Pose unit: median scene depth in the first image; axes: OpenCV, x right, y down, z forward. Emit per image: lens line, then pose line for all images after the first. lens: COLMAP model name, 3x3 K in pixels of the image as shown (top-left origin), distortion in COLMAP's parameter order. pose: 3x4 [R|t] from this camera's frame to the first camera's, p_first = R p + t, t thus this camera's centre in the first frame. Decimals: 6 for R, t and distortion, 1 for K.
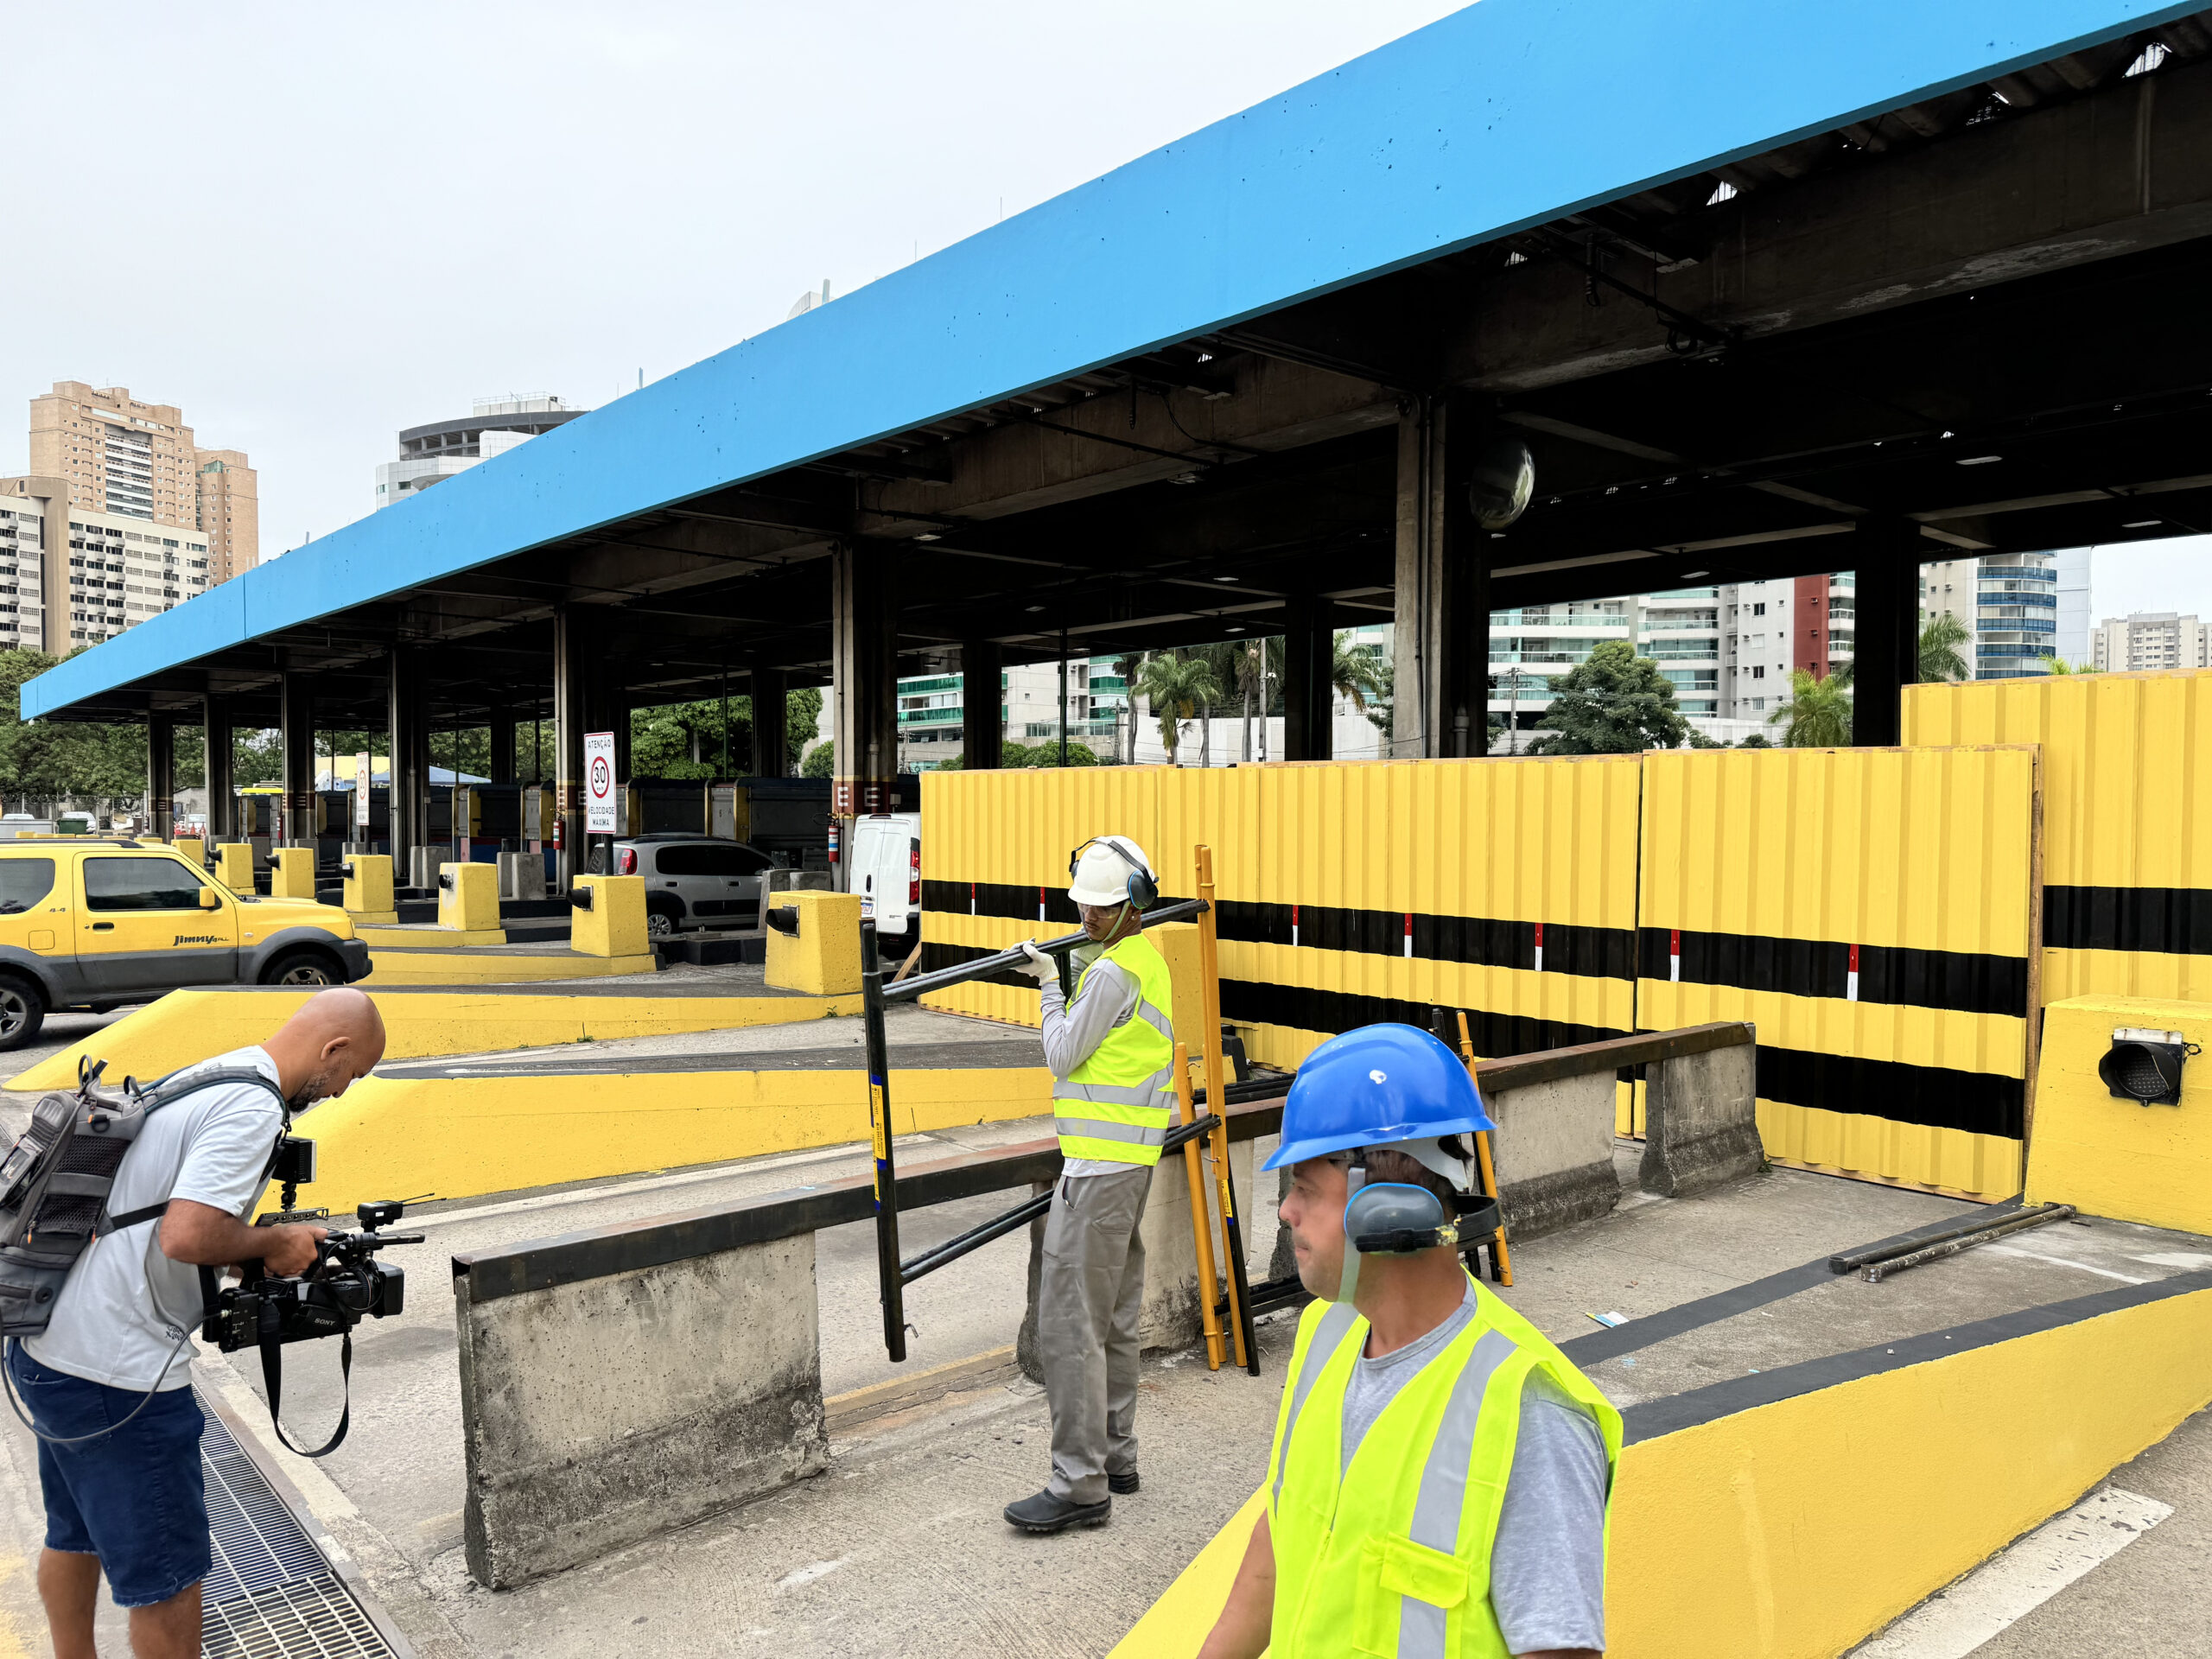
lens RADIAL K [[1541.3, 0, 1110.2], [0, 1541.3, 839.7], [0, 0, 1]] dist [0.039448, -0.056051]
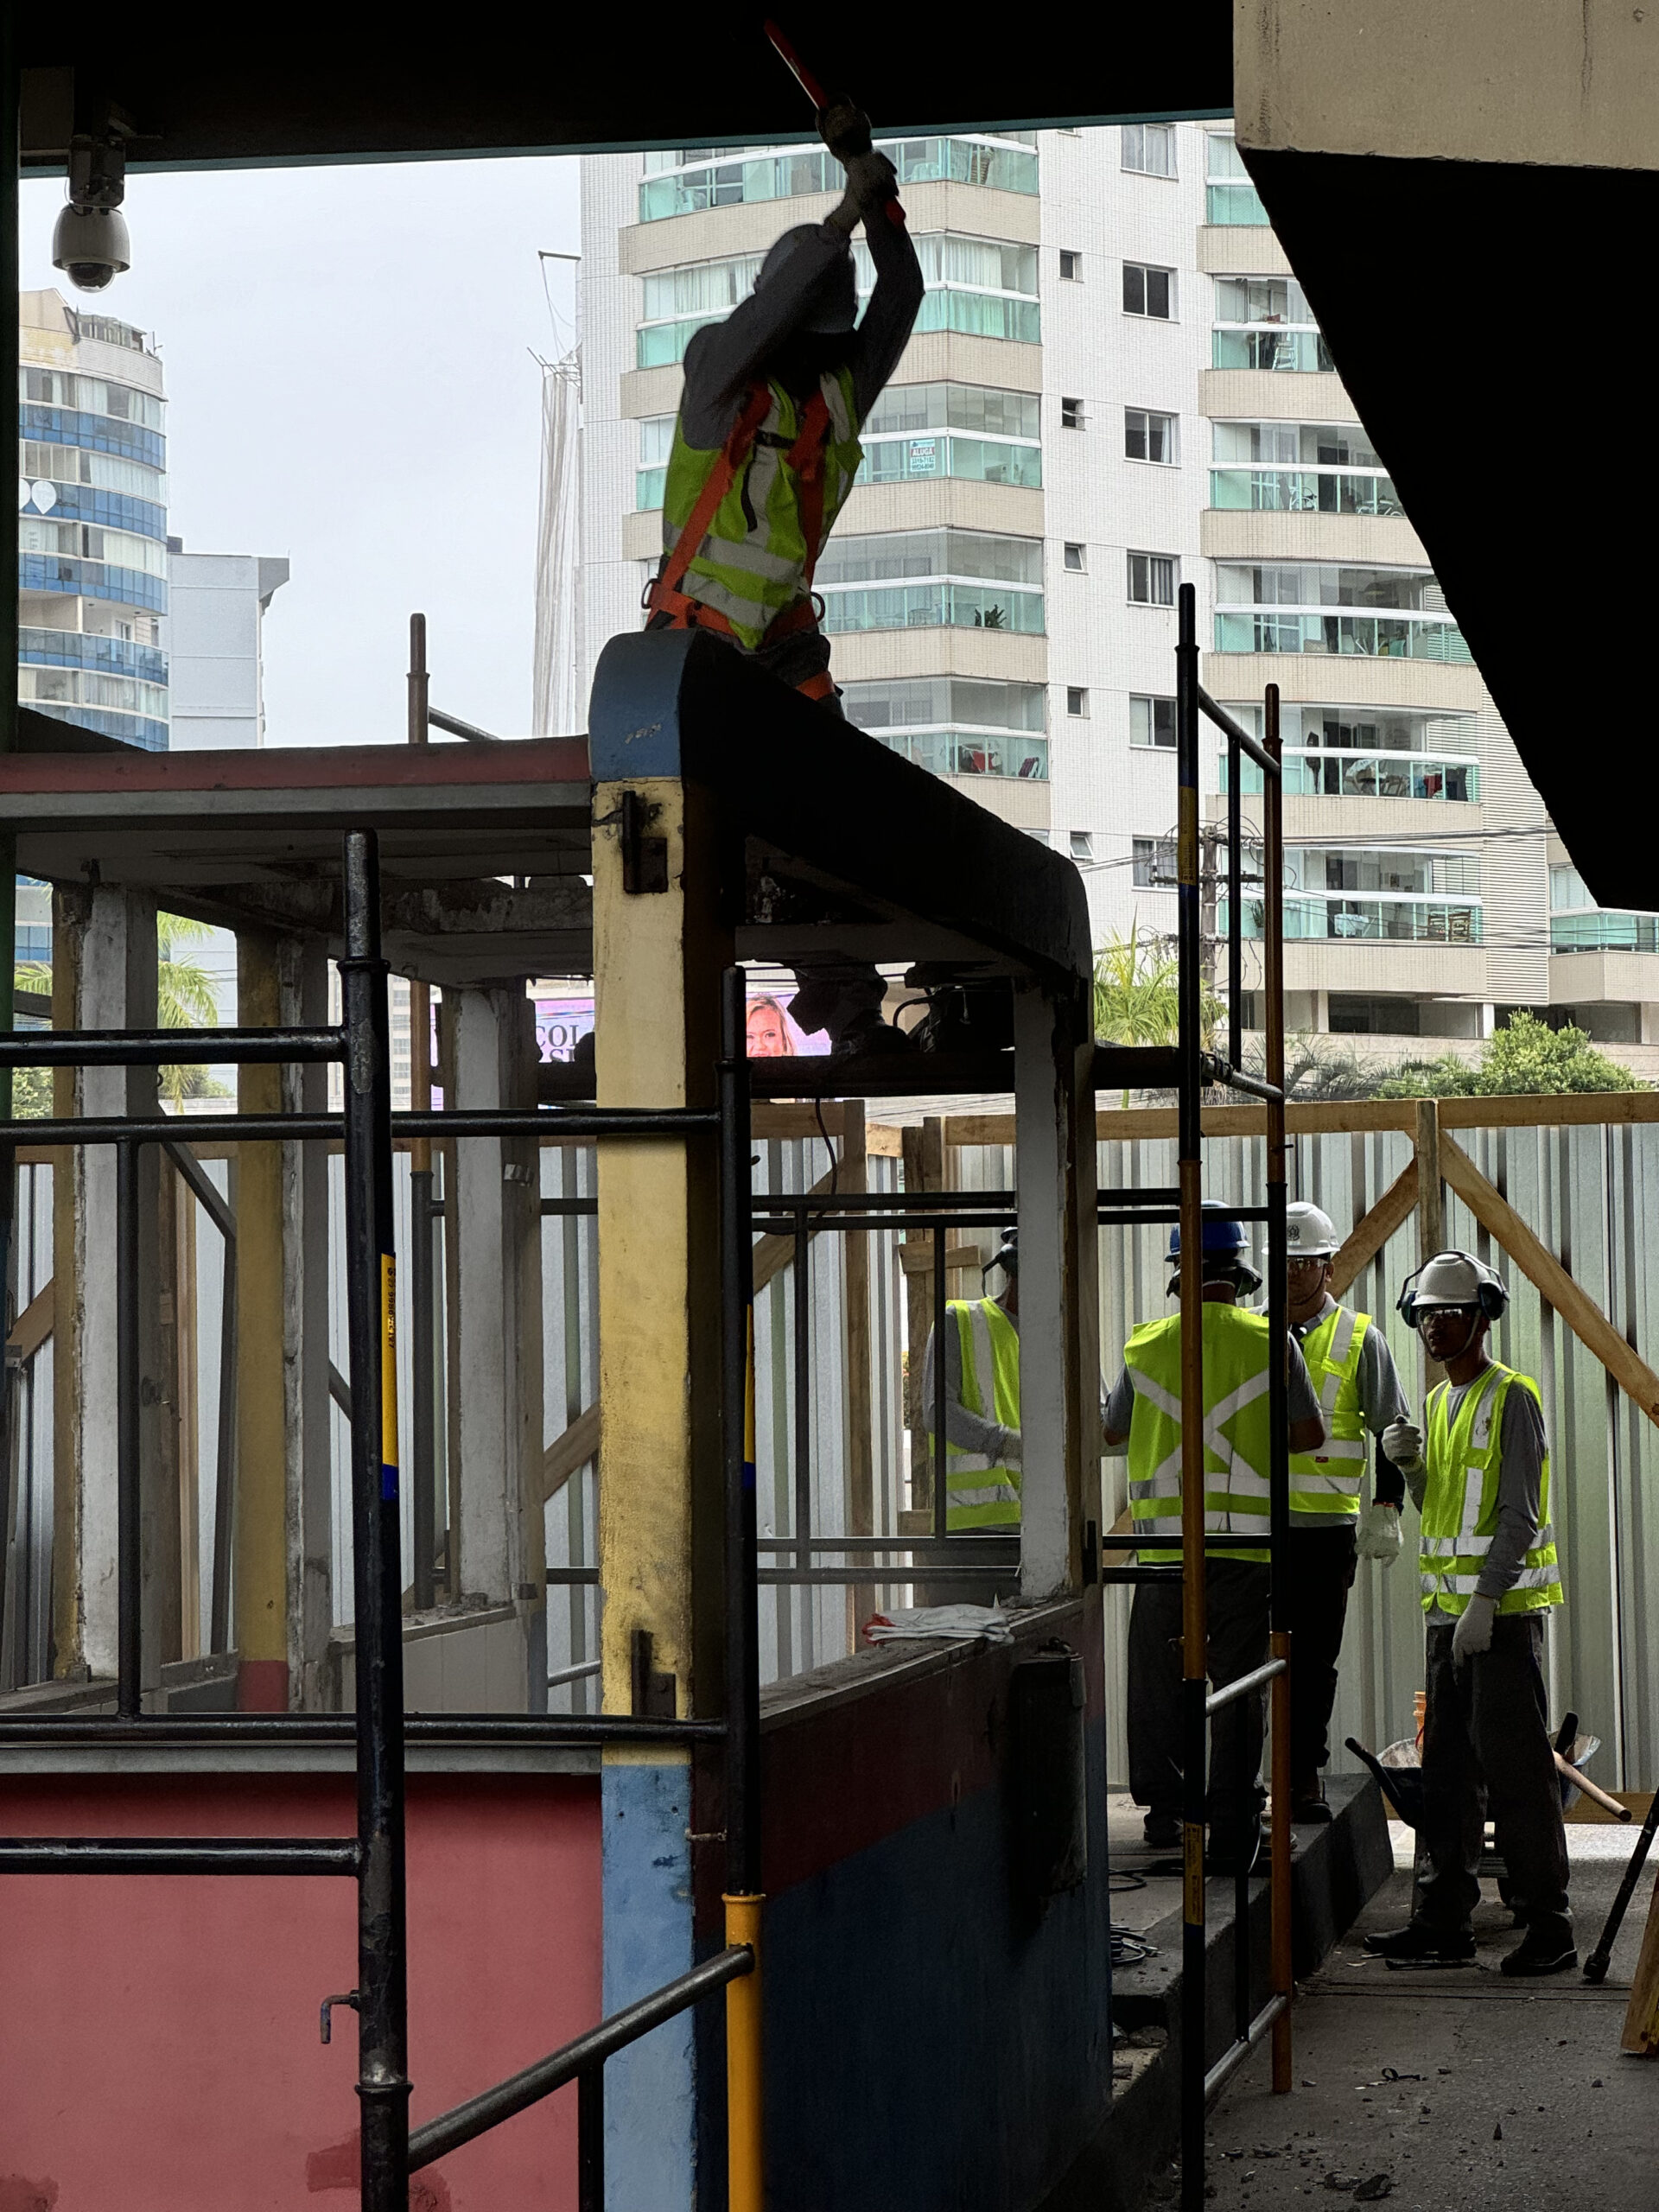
lens RADIAL K [[4972.4, 0, 840.4], [0, 4972.4, 1041.4], [0, 0, 1]] dist [-0.124335, 4.693862]
pose [[0.784398, 0.025185, 0.619746, 0.820093], [0.025923, 0.996971, -0.073325, 0.033885], [-0.619715, 0.073582, 0.781370, 0.720256]]
